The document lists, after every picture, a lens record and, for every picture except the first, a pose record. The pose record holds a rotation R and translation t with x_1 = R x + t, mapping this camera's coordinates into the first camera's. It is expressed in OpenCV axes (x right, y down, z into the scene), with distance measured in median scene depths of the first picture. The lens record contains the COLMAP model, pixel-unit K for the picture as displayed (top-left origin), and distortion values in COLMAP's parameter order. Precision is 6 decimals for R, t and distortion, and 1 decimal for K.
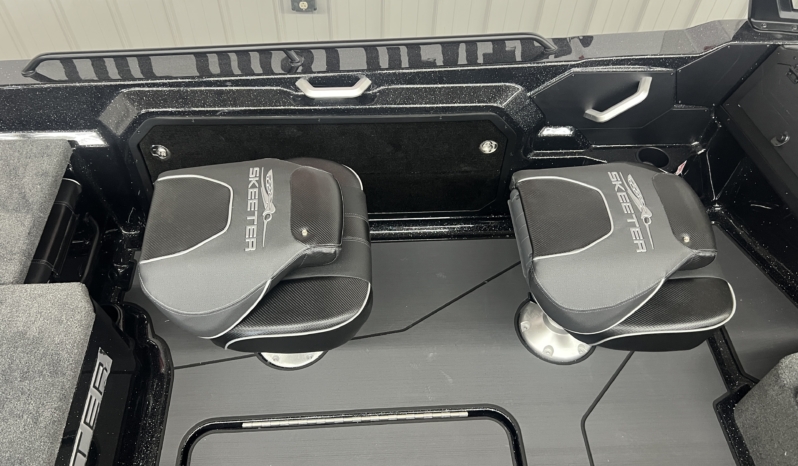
lens RADIAL K [[643.2, 0, 396.1], [0, 643.2, 202.3], [0, 0, 1]] dist [0.093884, -0.086826]
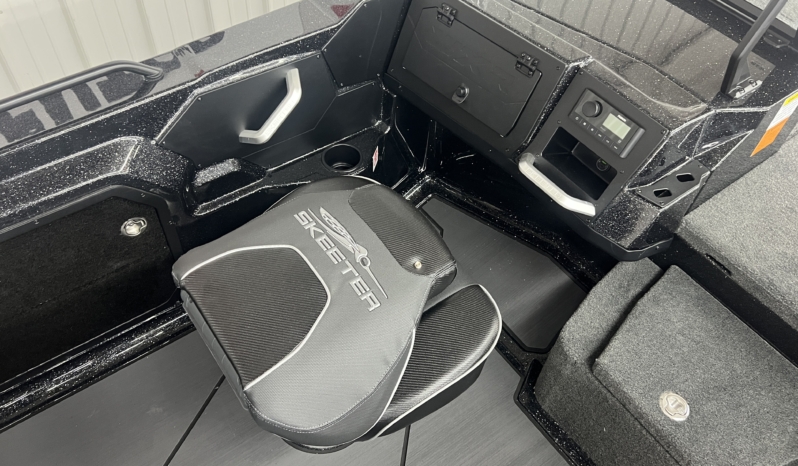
lens RADIAL K [[643.2, 0, 396.1], [0, 643.2, 202.3], [0, 0, 1]] dist [0.093884, -0.086826]
pose [[0.838478, -0.396334, 0.373997, 0.138928], [0.391907, 0.915445, 0.091489, -0.069825], [-0.378634, 0.069860, 0.922906, 0.255630]]
